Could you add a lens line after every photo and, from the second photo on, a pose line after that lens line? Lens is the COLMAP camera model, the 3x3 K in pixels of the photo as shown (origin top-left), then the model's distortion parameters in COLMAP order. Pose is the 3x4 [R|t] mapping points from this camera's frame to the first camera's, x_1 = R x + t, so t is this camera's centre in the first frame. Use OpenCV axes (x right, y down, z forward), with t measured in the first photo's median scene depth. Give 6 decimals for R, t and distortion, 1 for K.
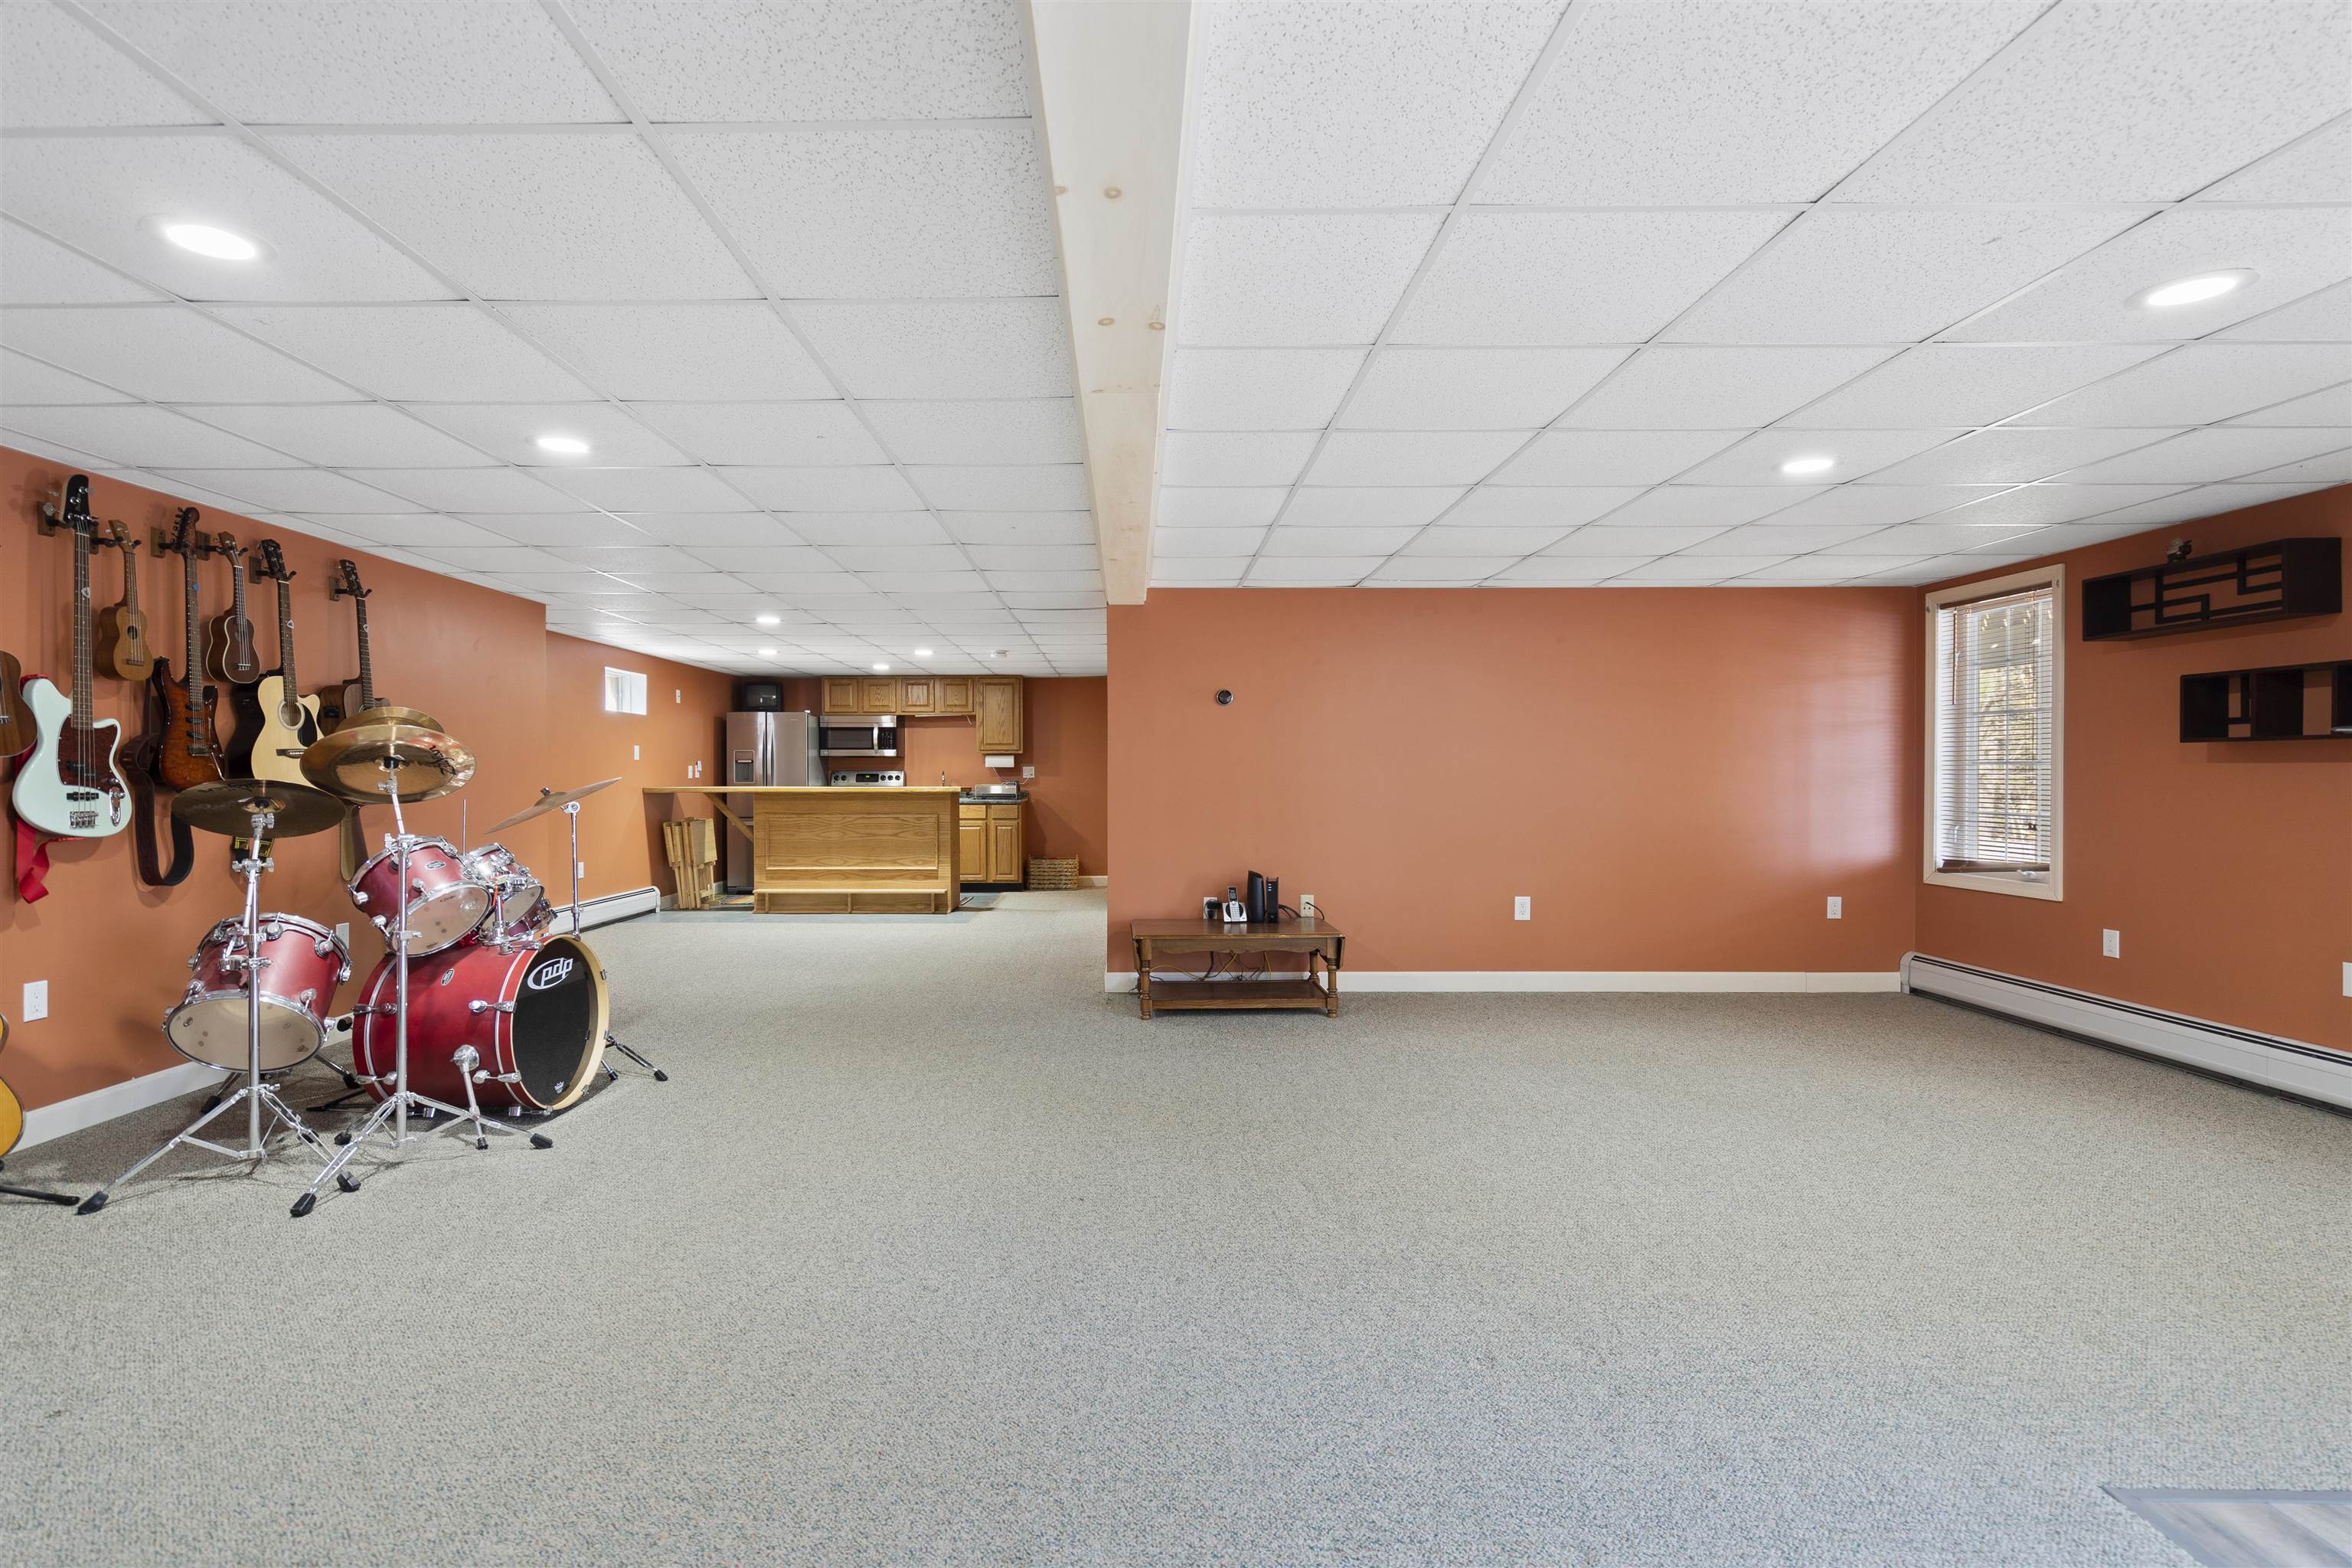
lens RADIAL K [[1081.7, 0, 1177.6], [0, 1081.7, 776.2], [0, 0, 1]] dist [-0.006432, 0.001651]
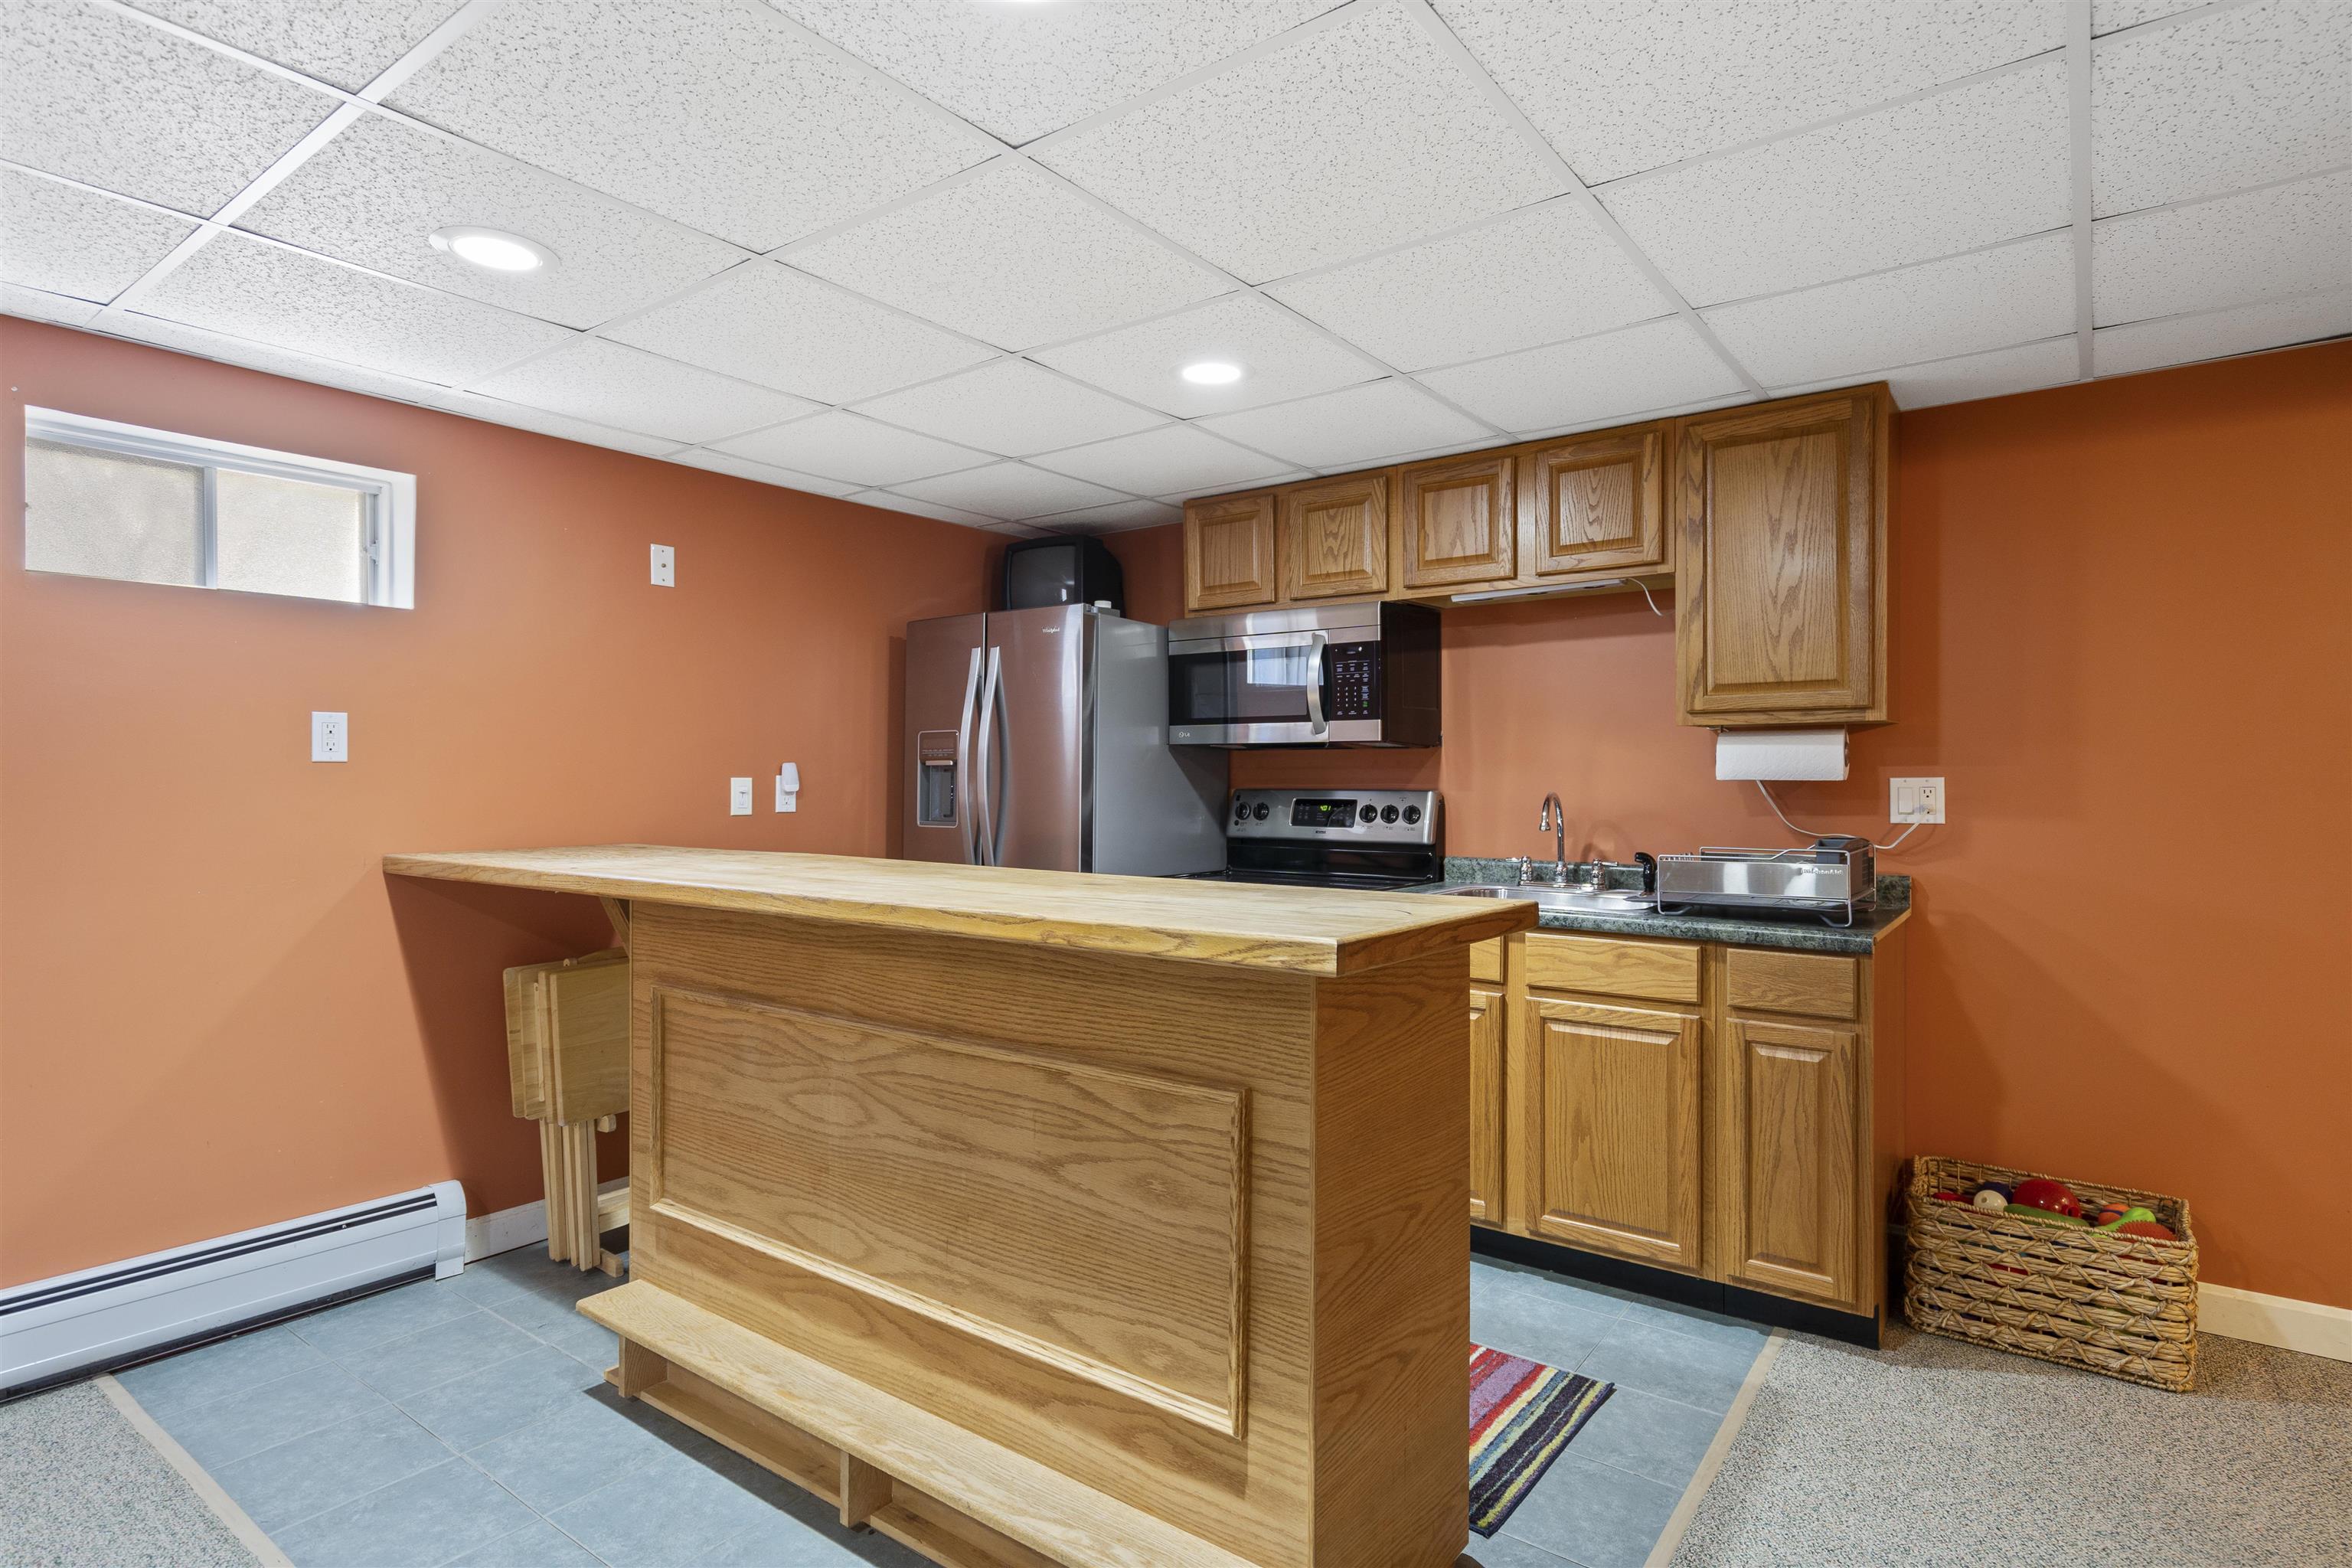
lens RADIAL K [[1224.4, 0, 1174.6], [0, 1224.4, 778.1], [0, 0, 1]] dist [0.003343, -0.000062]
pose [[0.767455, 0.004406, -0.641088, -0.093861], [-0.000015, 0.999977, 0.006855, -0.011066], [0.641103, -0.005252, 0.767437, 0.717032]]
